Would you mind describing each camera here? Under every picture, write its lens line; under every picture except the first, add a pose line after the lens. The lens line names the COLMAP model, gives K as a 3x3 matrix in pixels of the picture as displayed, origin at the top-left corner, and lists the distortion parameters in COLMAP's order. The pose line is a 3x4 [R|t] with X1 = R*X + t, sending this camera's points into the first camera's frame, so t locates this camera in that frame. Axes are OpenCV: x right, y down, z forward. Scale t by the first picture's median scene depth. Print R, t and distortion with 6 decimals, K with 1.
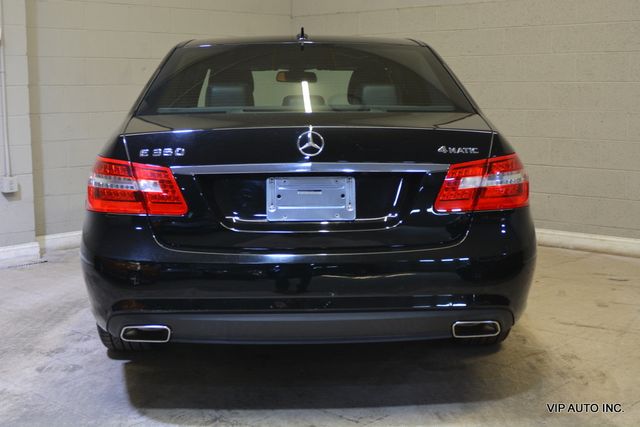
lens RADIAL K [[947.5, 0, 316.7], [0, 947.5, 218.2], [0, 0, 1]] dist [-0.051347, 0.000000]
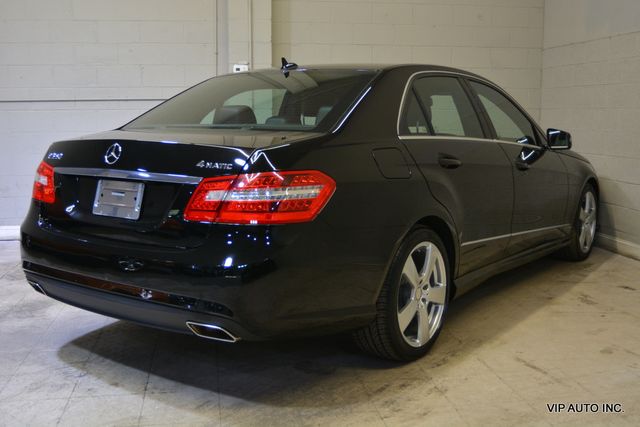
lens RADIAL K [[696.7, 0, 318.1], [0, 696.7, 226.4], [0, 0, 1]] dist [-0.017644, 0.000000]
pose [[0.786487, 0.105016, -0.608613, 0.729252], [-0.090238, 0.994402, 0.054973, -0.056358], [0.610979, 0.011684, 0.791560, 0.436215]]
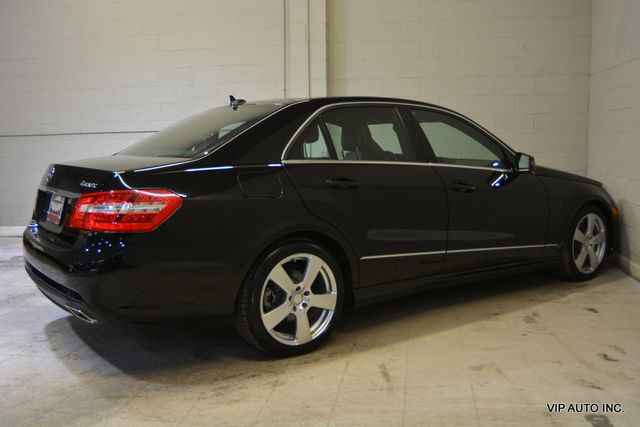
lens RADIAL K [[612.3, 0, 319.3], [0, 612.3, 211.9], [0, 0, 1]] dist [-0.046338, 0.000000]
pose [[0.549211, 0.100844, -0.829577, 1.073355], [-0.107548, 0.992967, 0.049504, -0.111653], [0.828735, 0.062031, 0.556193, 0.776729]]
